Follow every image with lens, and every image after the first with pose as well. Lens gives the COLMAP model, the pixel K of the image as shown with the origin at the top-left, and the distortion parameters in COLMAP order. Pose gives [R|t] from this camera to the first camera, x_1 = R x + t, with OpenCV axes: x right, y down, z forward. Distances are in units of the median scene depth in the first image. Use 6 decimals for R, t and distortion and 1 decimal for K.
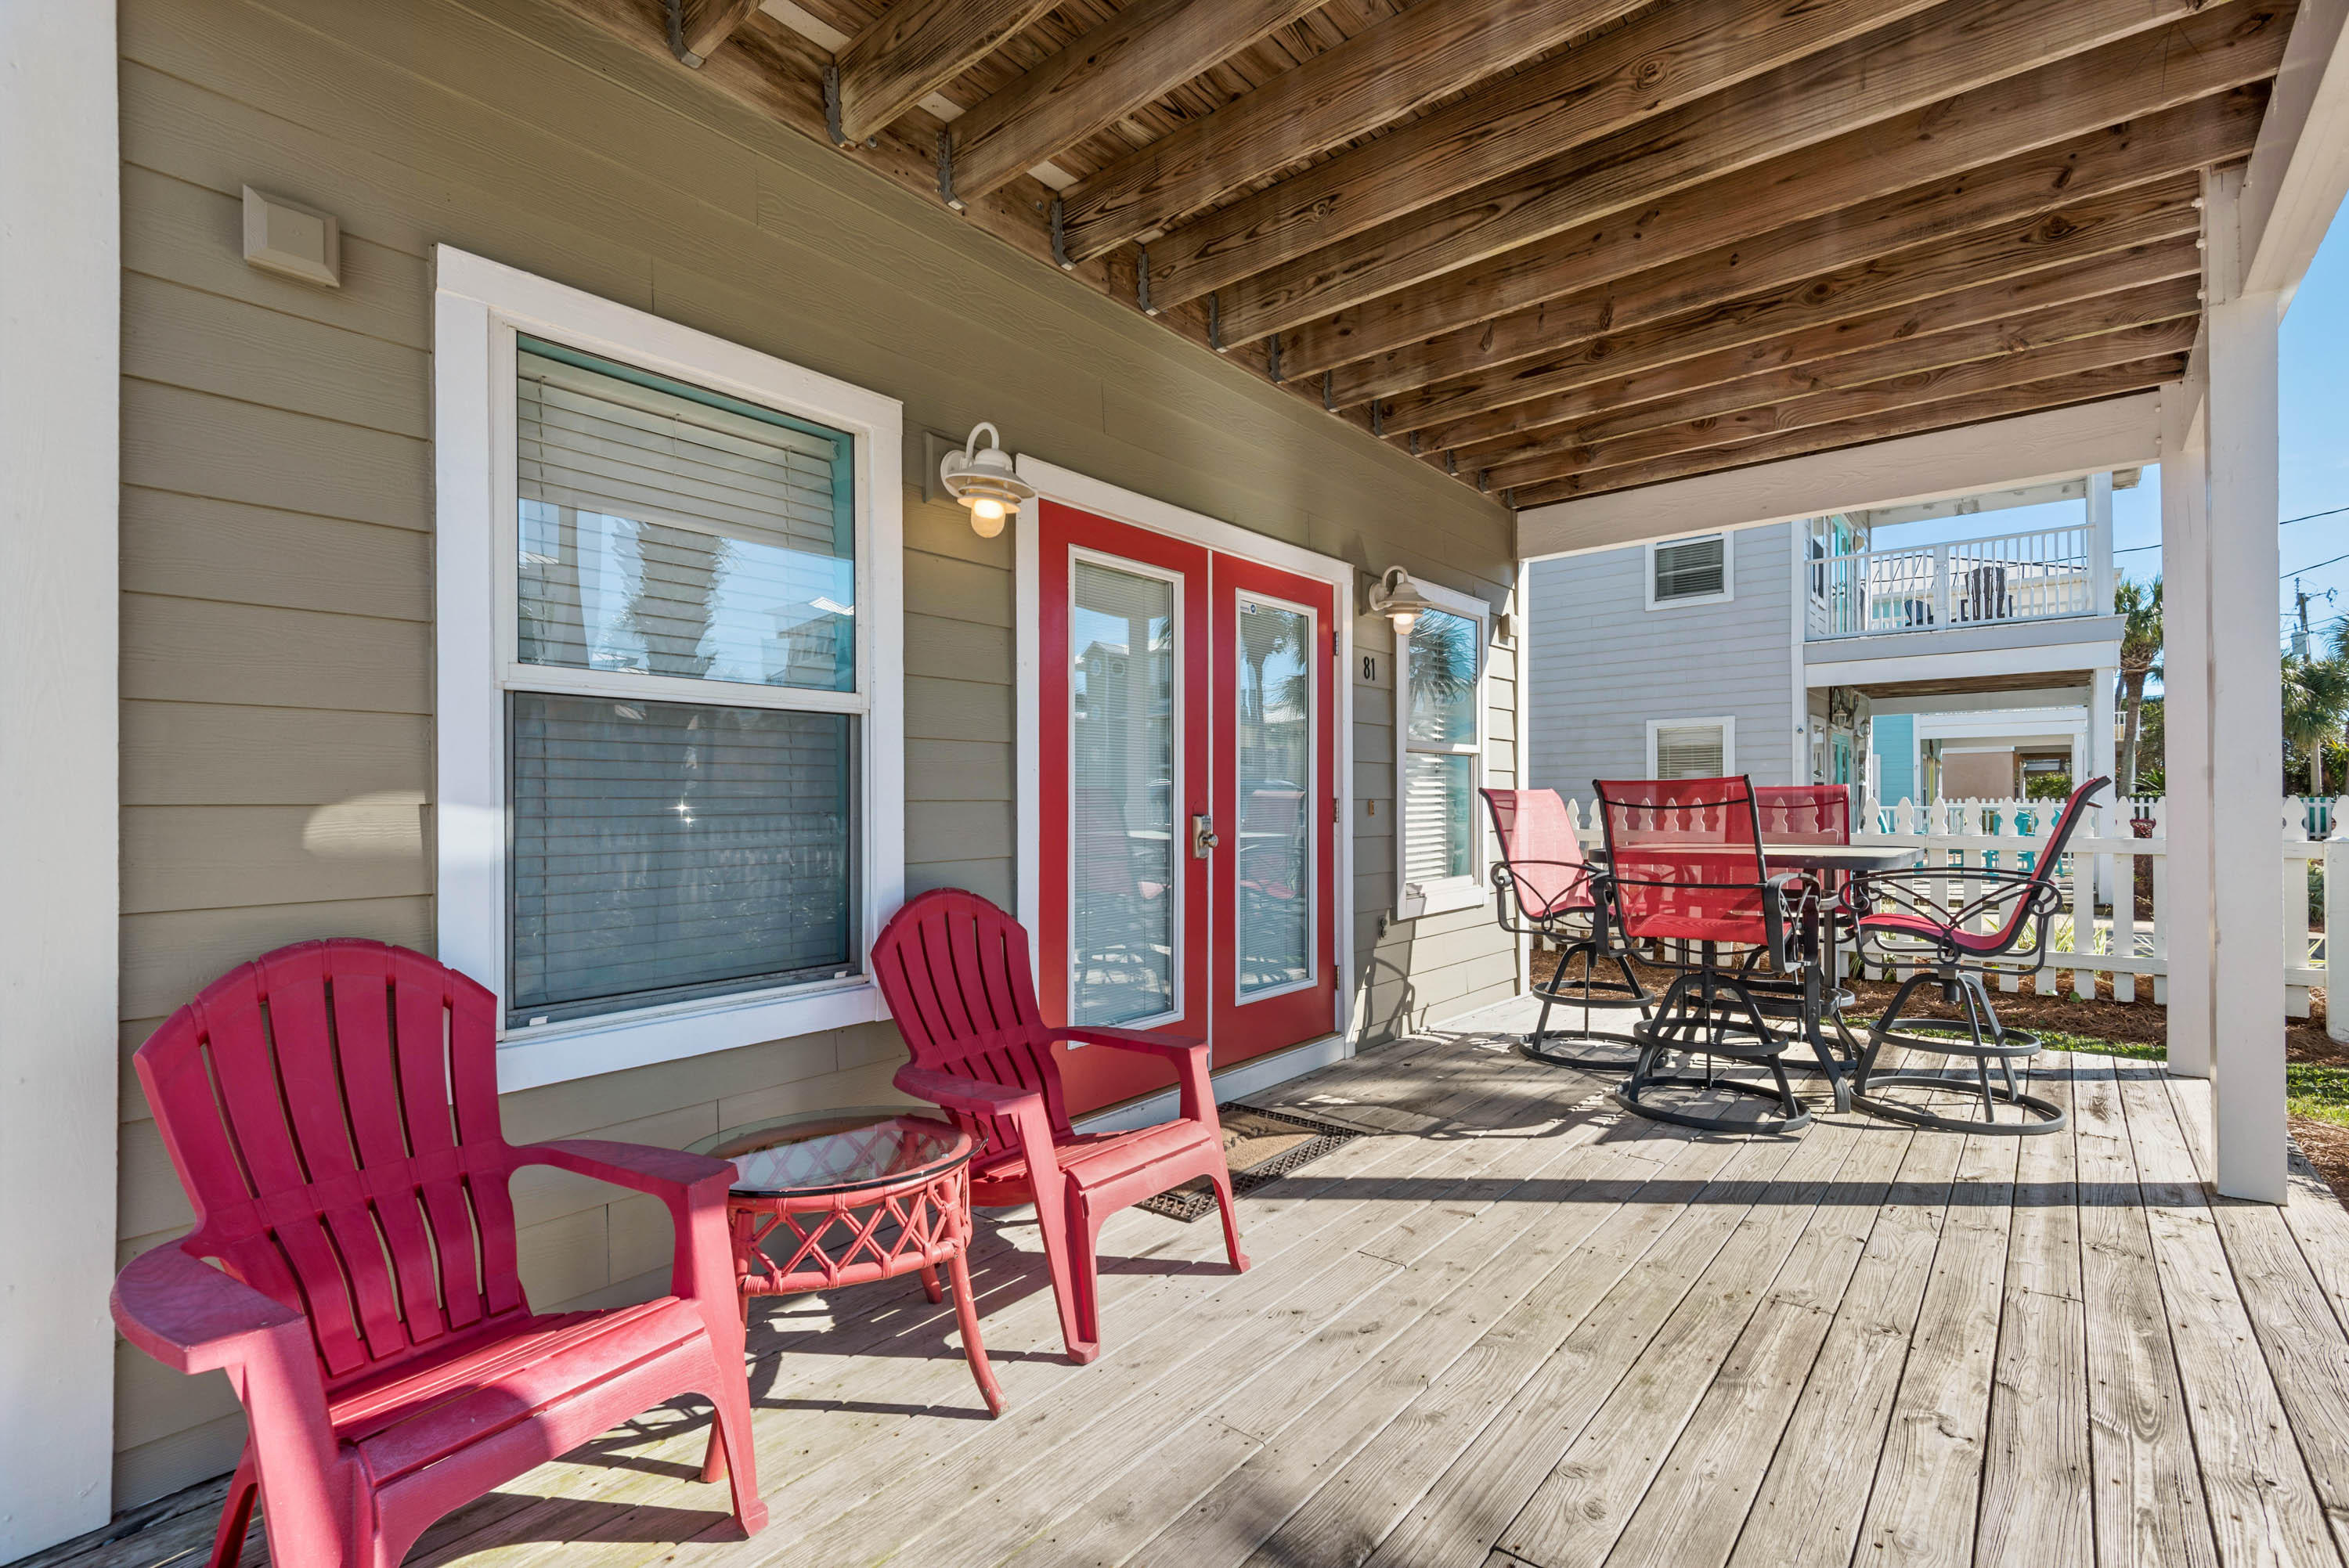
lens RADIAL K [[1103.7, 0, 1173.0], [0, 1103.7, 853.9], [0, 0, 1]] dist [0.003377, 0.000113]
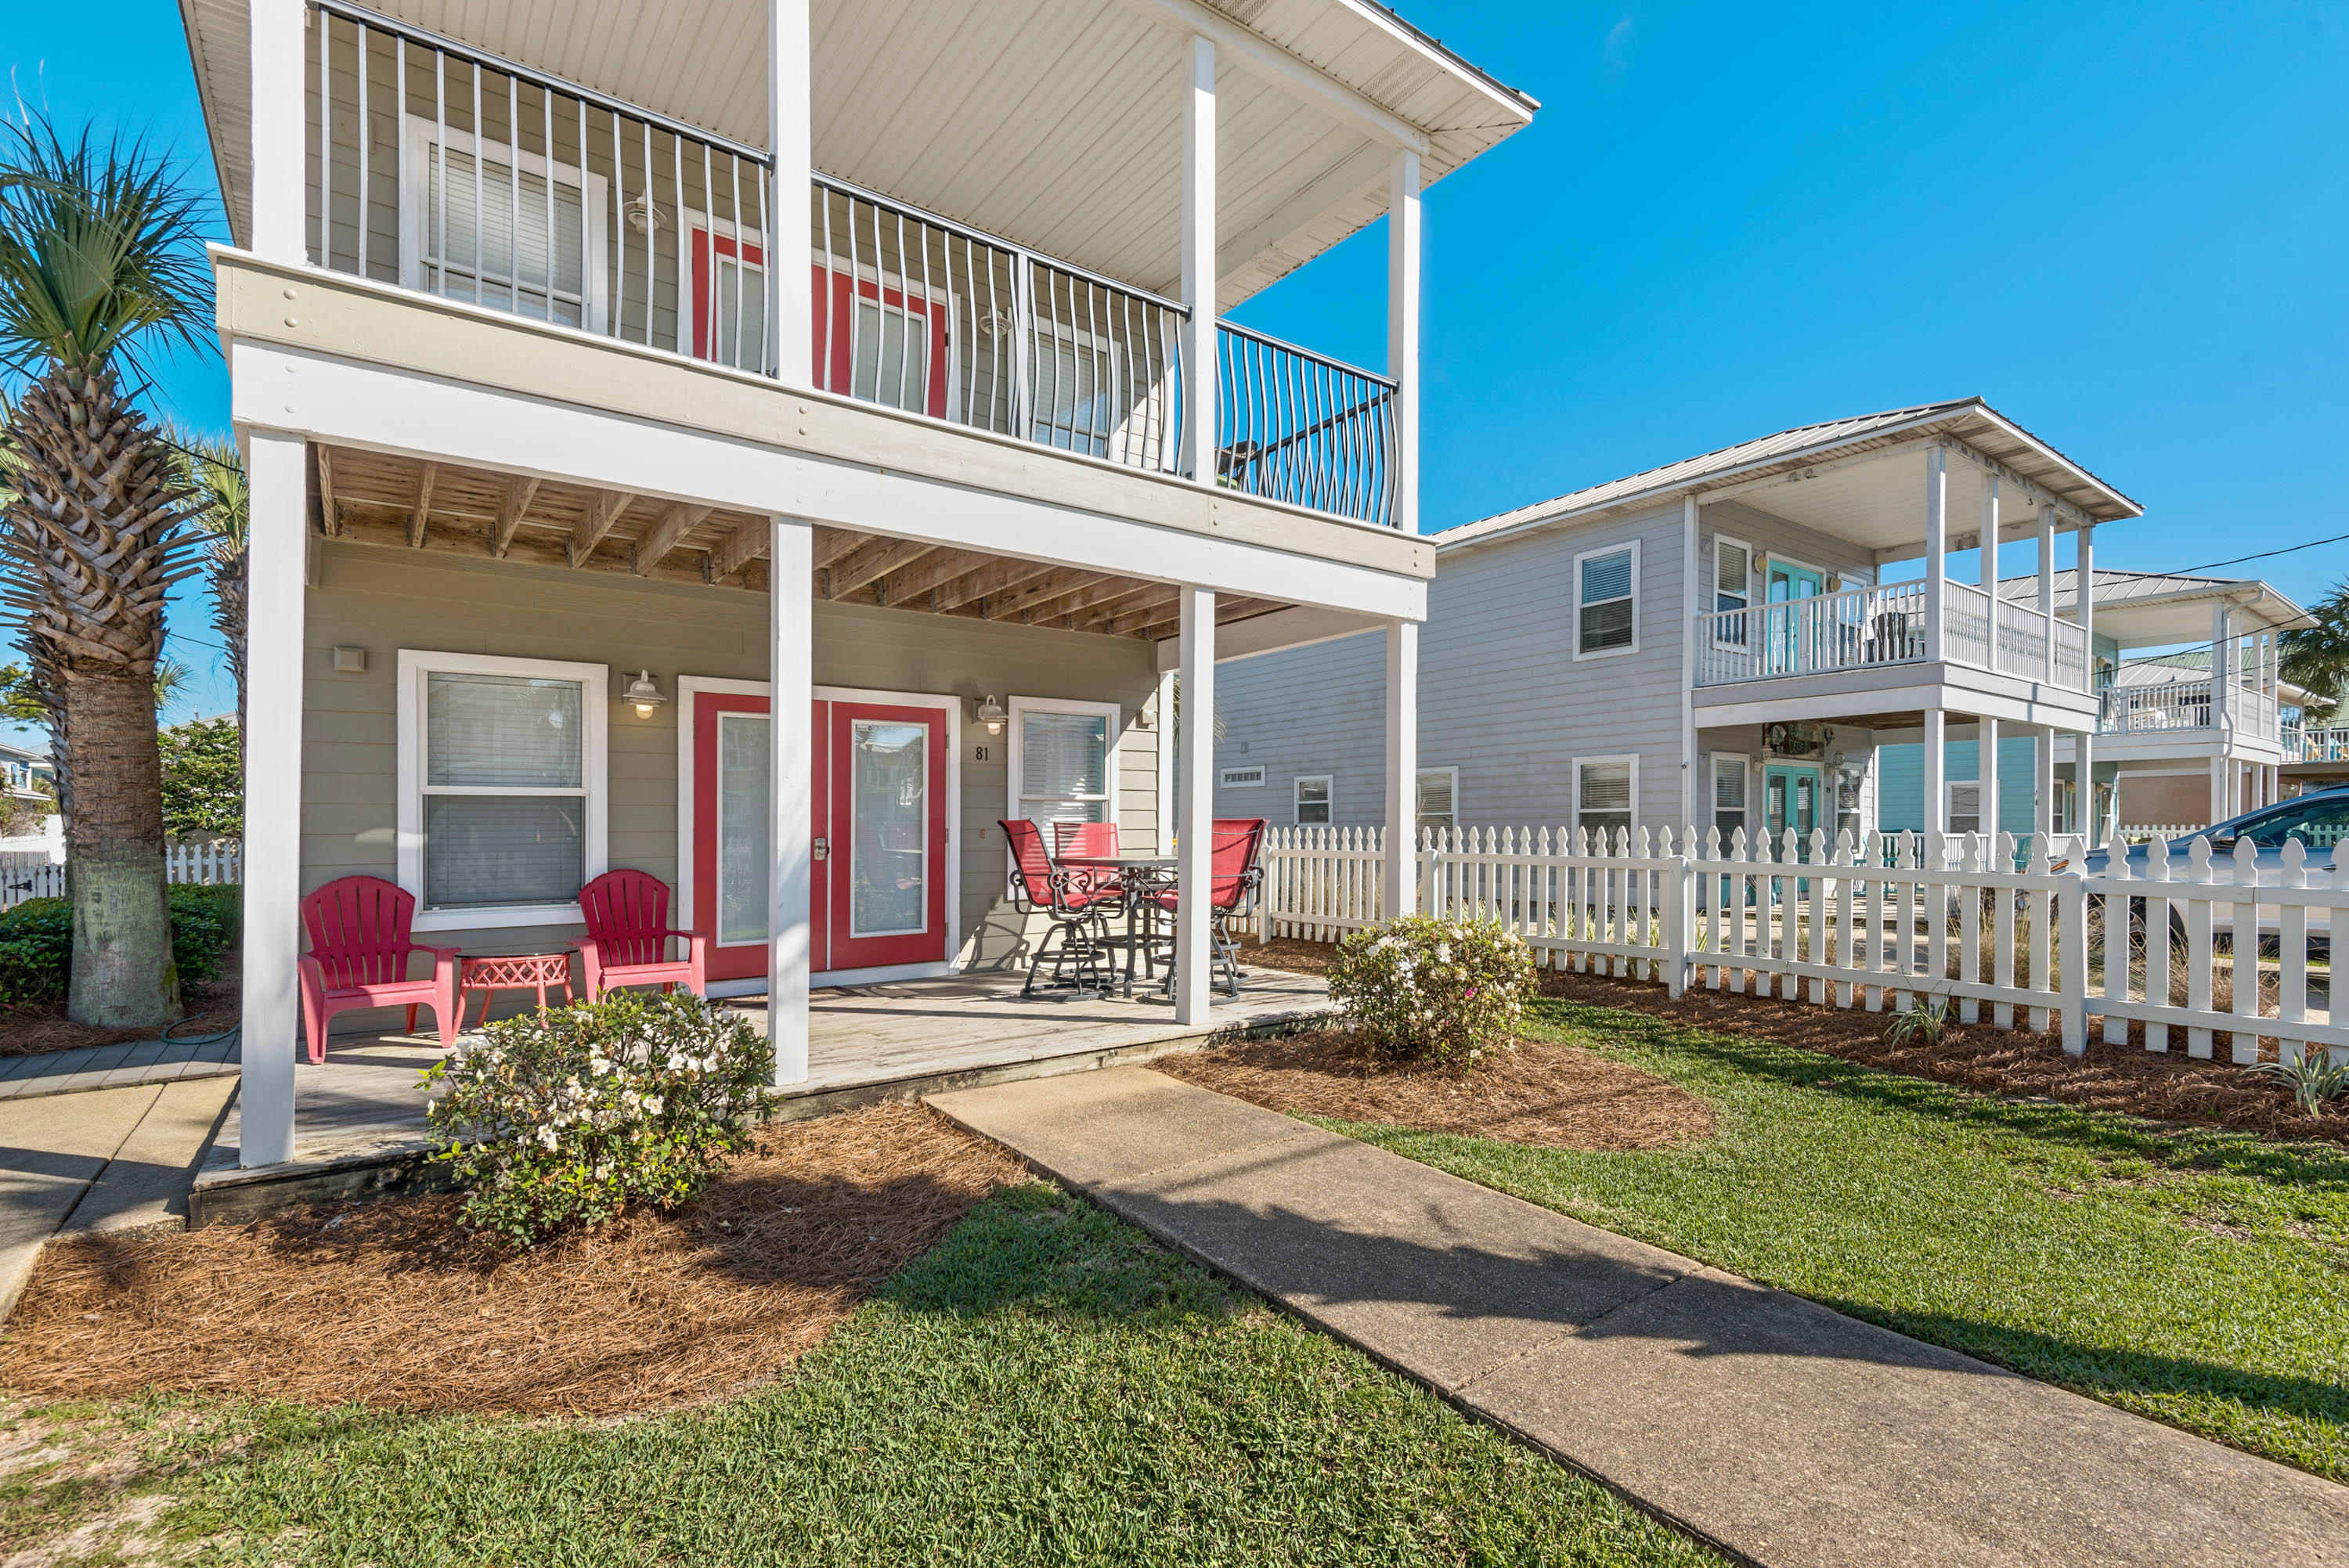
lens RADIAL K [[1090.6, 0, 1175.9], [0, 1090.6, 878.2], [0, 0, 1]] dist [0.004772, 0.000360]
pose [[0.975350, 0.009497, -0.220458, 1.036374], [-0.009546, 0.999954, 0.000844, 0.027447], [0.220456, 0.001281, 0.975396, -0.724221]]
